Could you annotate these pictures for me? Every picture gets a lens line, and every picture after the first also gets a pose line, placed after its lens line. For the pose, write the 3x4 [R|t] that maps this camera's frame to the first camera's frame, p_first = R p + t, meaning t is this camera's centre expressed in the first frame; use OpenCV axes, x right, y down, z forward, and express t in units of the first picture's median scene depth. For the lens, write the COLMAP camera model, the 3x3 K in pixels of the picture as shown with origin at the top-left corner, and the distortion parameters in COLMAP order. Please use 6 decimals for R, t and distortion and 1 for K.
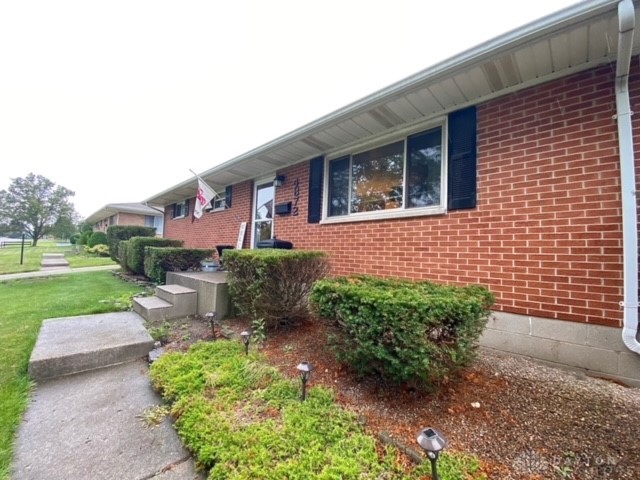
lens RADIAL K [[259.3, 0, 318.6], [0, 259.3, 242.0], [0, 0, 1]] dist [-0.000986, -0.000033]
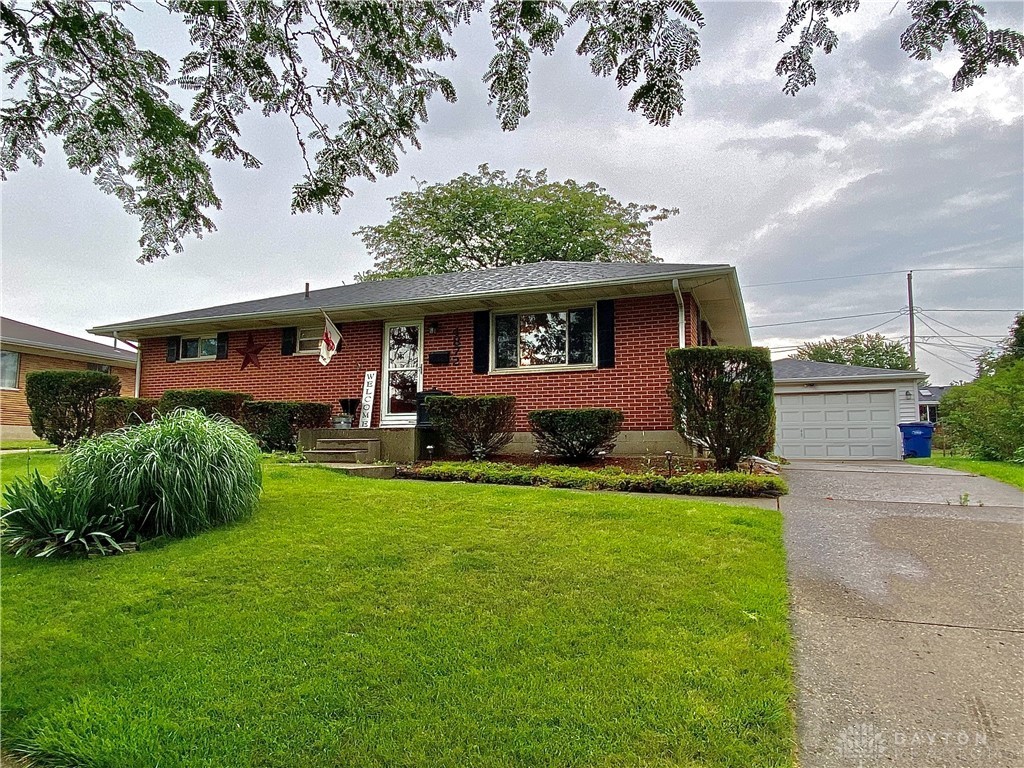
lens RADIAL K [[630.2, 0, 512.4], [0, 630.2, 384.3], [0, 0, 1]] dist [0.000038, 0.000005]
pose [[0.932409, -0.001164, 0.361402, -0.855098], [0.014759, 0.999283, -0.034861, 0.062326], [-0.361102, 0.037838, 0.931758, -1.475848]]
